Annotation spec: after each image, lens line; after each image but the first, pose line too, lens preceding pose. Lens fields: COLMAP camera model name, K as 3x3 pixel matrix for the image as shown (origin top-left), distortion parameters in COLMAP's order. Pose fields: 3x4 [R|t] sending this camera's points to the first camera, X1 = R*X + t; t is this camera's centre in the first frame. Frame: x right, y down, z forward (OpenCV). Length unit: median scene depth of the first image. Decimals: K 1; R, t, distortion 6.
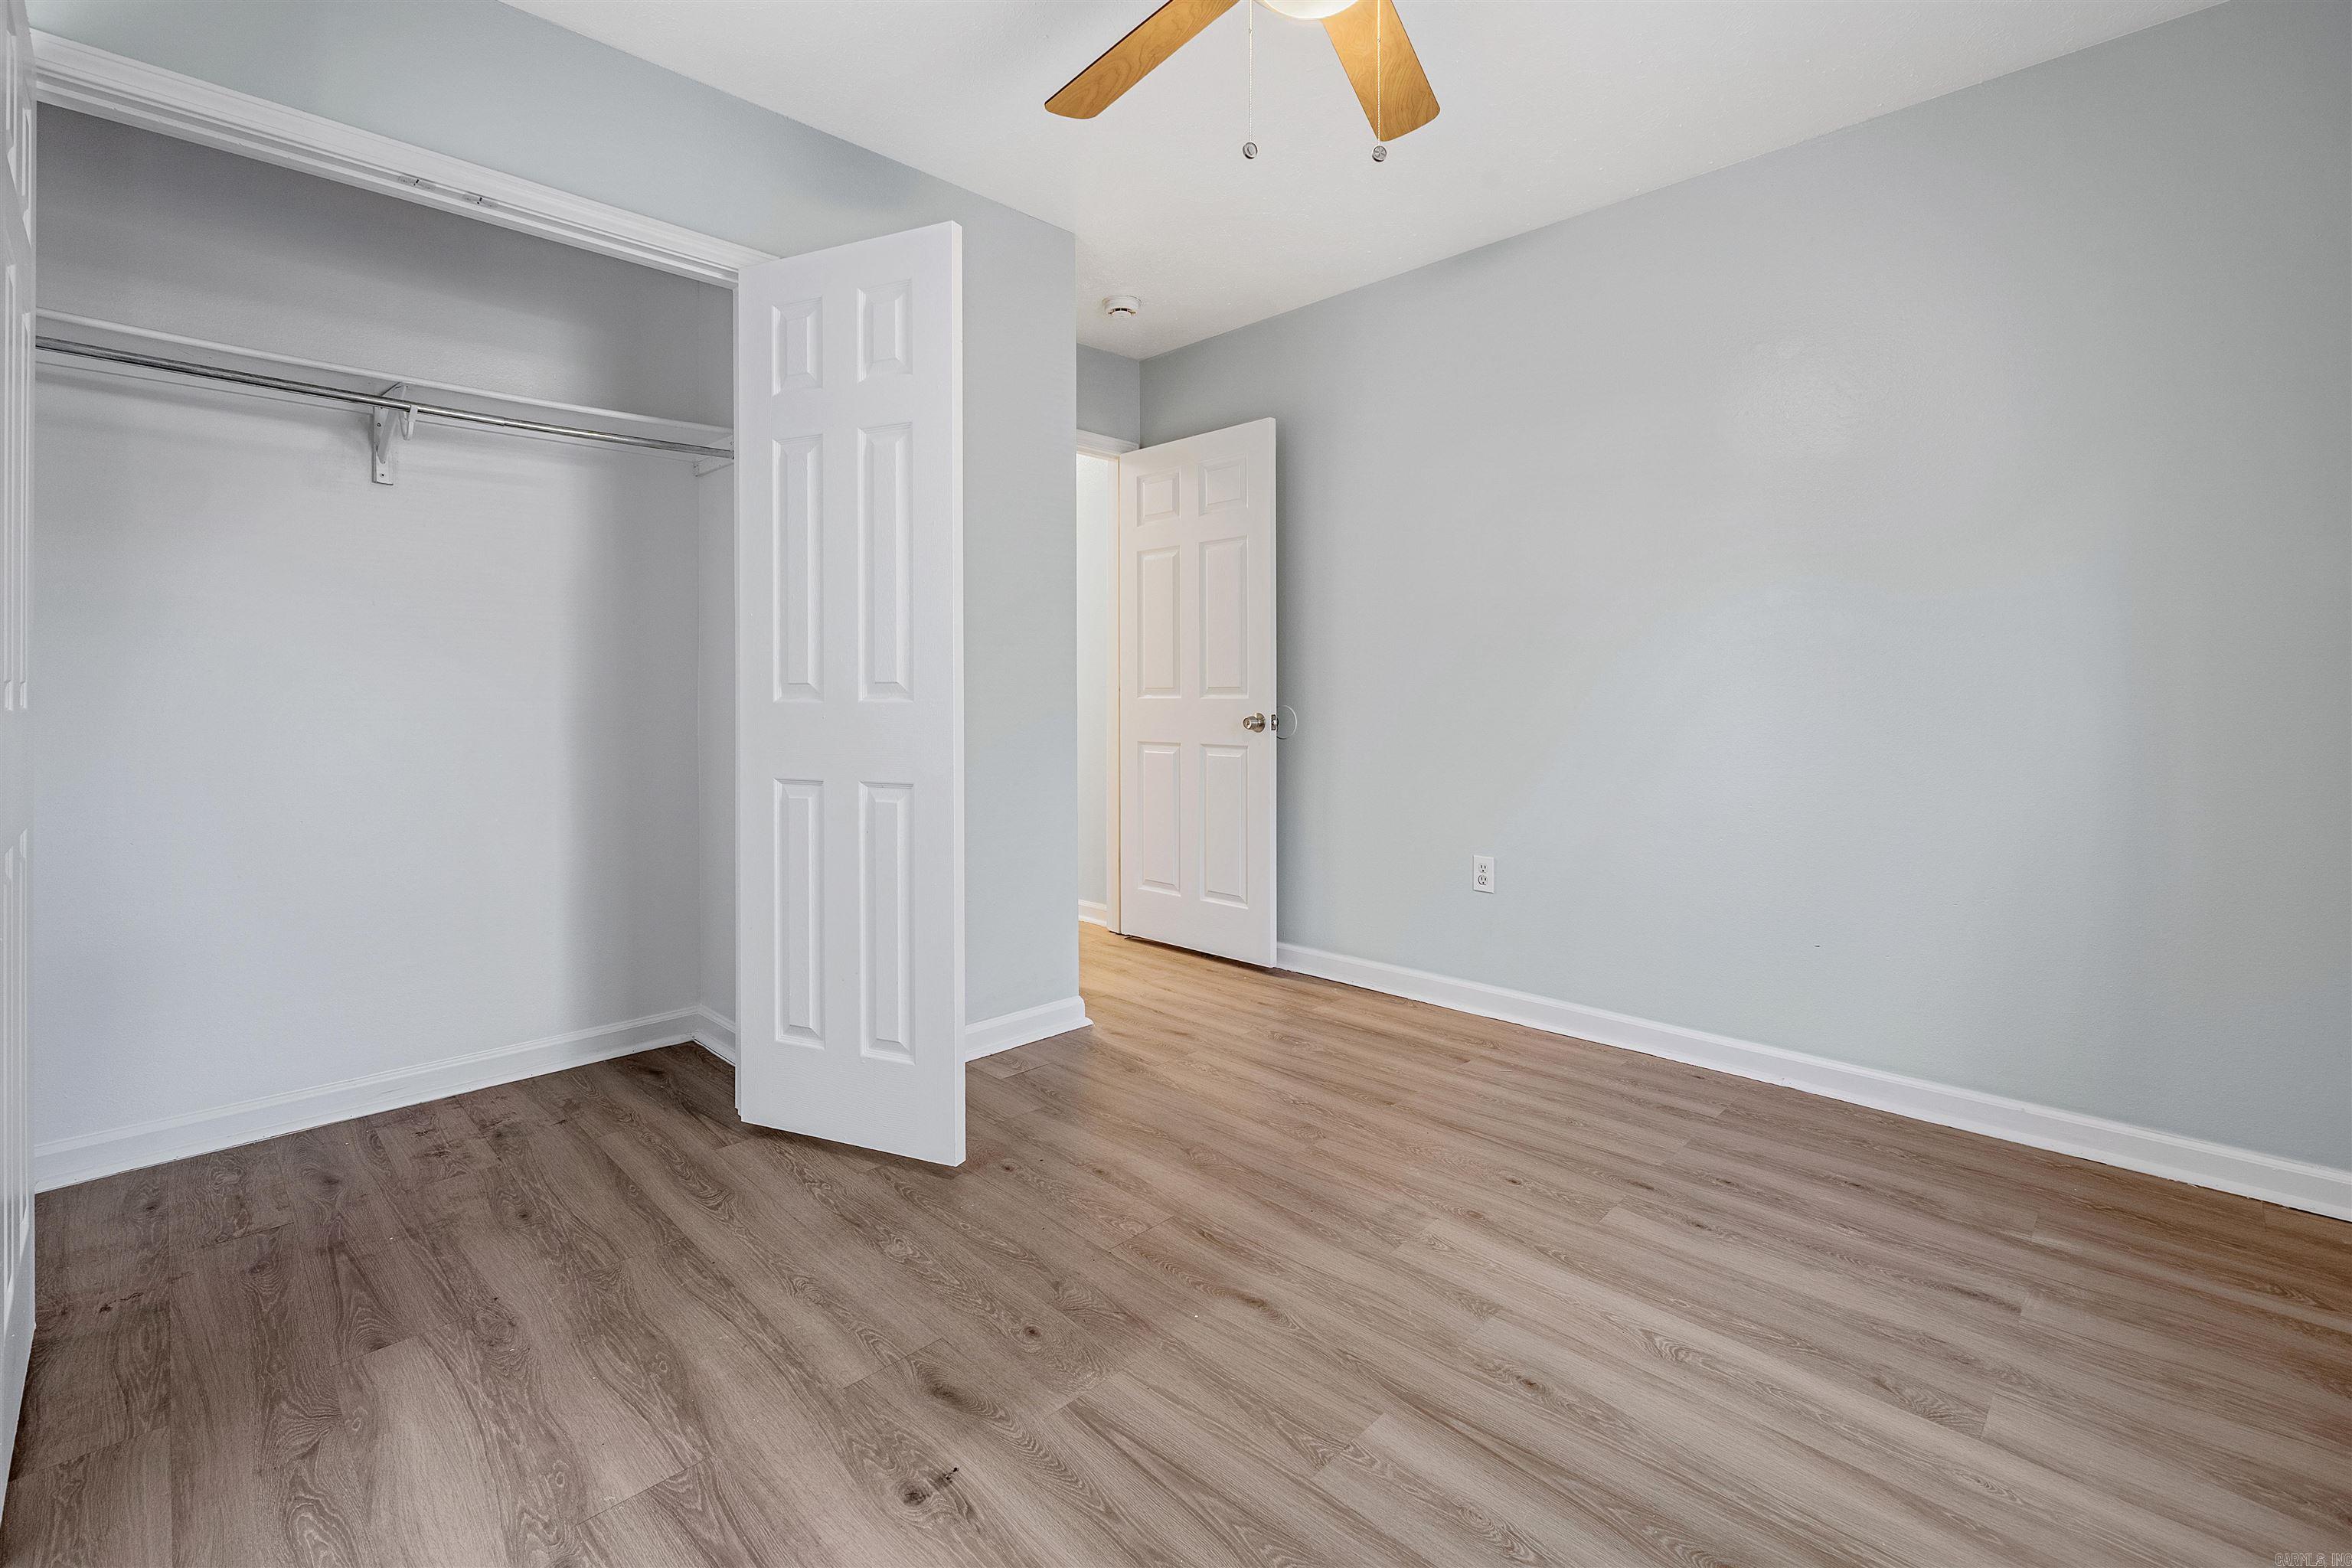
lens RADIAL K [[1019.3, 0, 1182.6], [0, 1019.3, 719.2], [0, 0, 1]] dist [-0.000809, -0.000168]
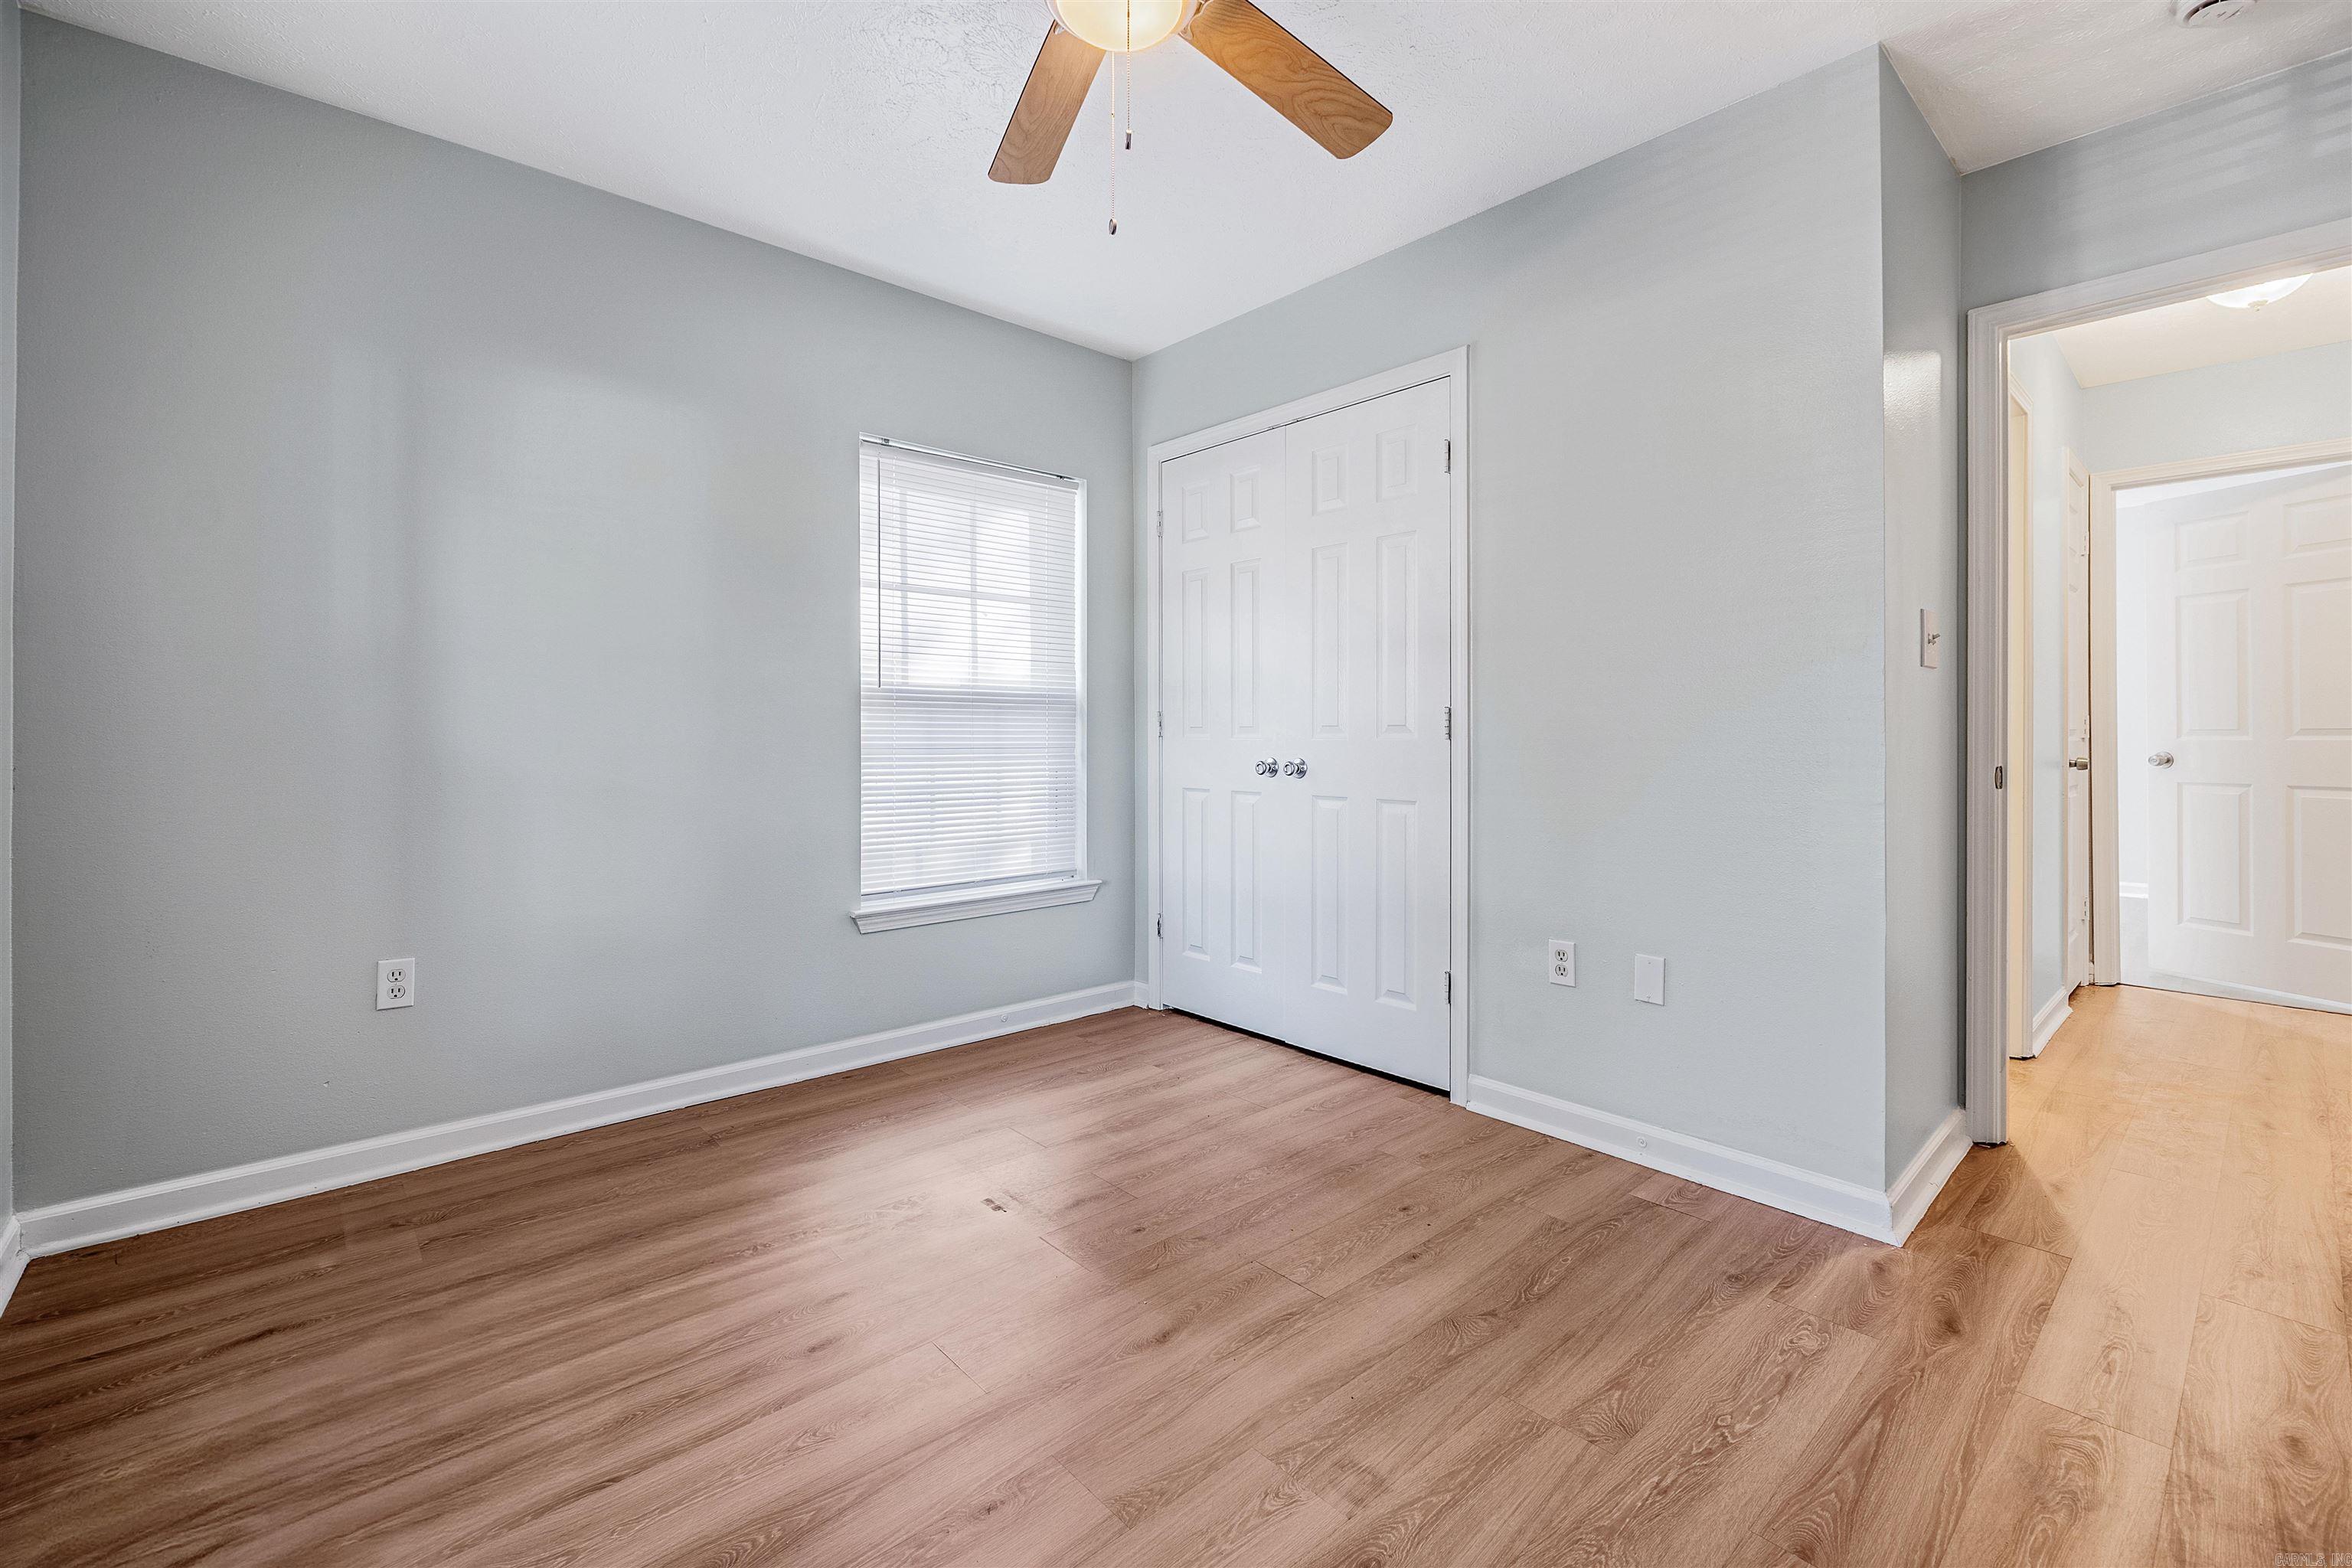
lens RADIAL K [[1019.3, 0, 1182.6], [0, 1019.3, 719.2], [0, 0, 1]] dist [-0.000809, -0.000168]
pose [[-0.063524, -0.010914, -0.997921, 0.963383], [-0.026740, 0.999600, -0.009231, -0.029361], [0.997622, 0.026098, -0.063790, 0.945161]]
